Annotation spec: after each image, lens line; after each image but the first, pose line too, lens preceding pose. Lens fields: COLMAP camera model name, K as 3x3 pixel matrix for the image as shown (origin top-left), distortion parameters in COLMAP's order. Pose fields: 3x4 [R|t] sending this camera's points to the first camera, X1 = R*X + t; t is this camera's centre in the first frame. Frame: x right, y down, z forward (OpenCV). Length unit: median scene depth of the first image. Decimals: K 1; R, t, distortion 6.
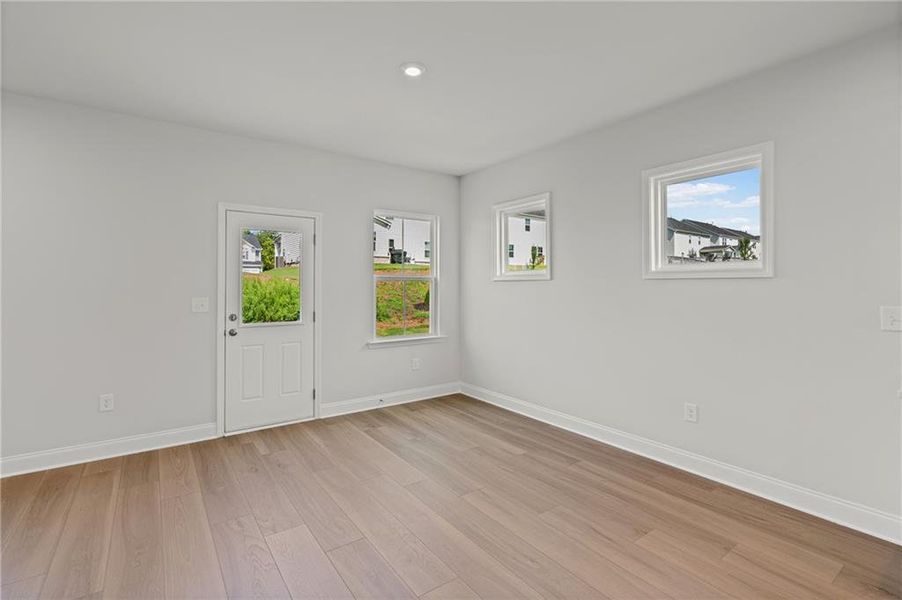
lens RADIAL K [[416.0, 0, 454.4], [0, 416.0, 296.0], [0, 0, 1]] dist [-0.000447, -0.000112]
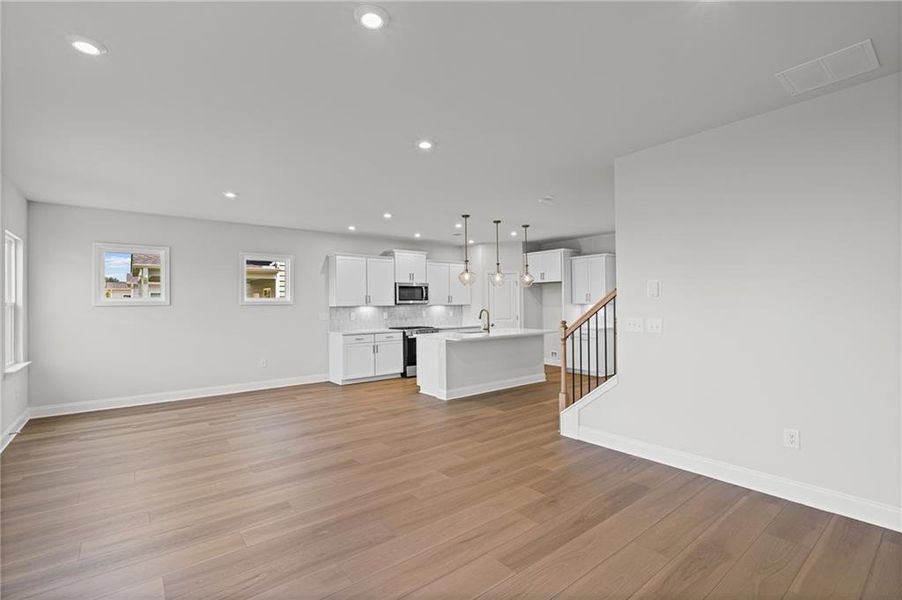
lens RADIAL K [[416.0, 0, 454.4], [0, 416.0, 296.0], [0, 0, 1]] dist [-0.000447, -0.000112]
pose [[-0.042114, 0.009978, 0.999063, -1.633718], [0.028309, 0.999561, -0.008790, -0.035799], [-0.998712, 0.027912, -0.042378, 0.033246]]
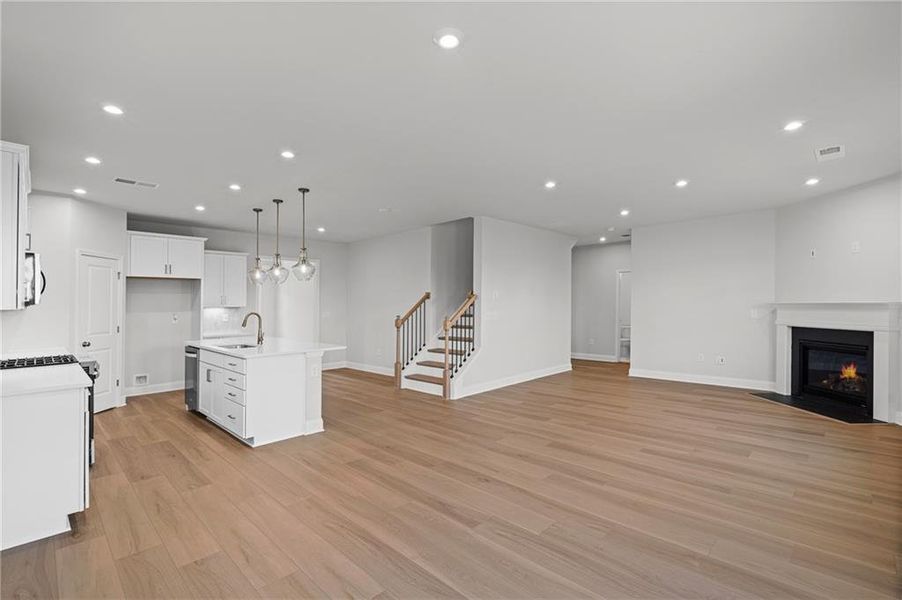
lens RADIAL K [[416.0, 0, 454.4], [0, 416.0, 296.0], [0, 0, 1]] dist [-0.000447, -0.000112]
pose [[-0.986974, 0.007075, -0.160726, 0.006987], [0.007225, 0.999974, -0.000353, -0.037252], [0.160719, -0.001510, -0.986999, 1.445614]]
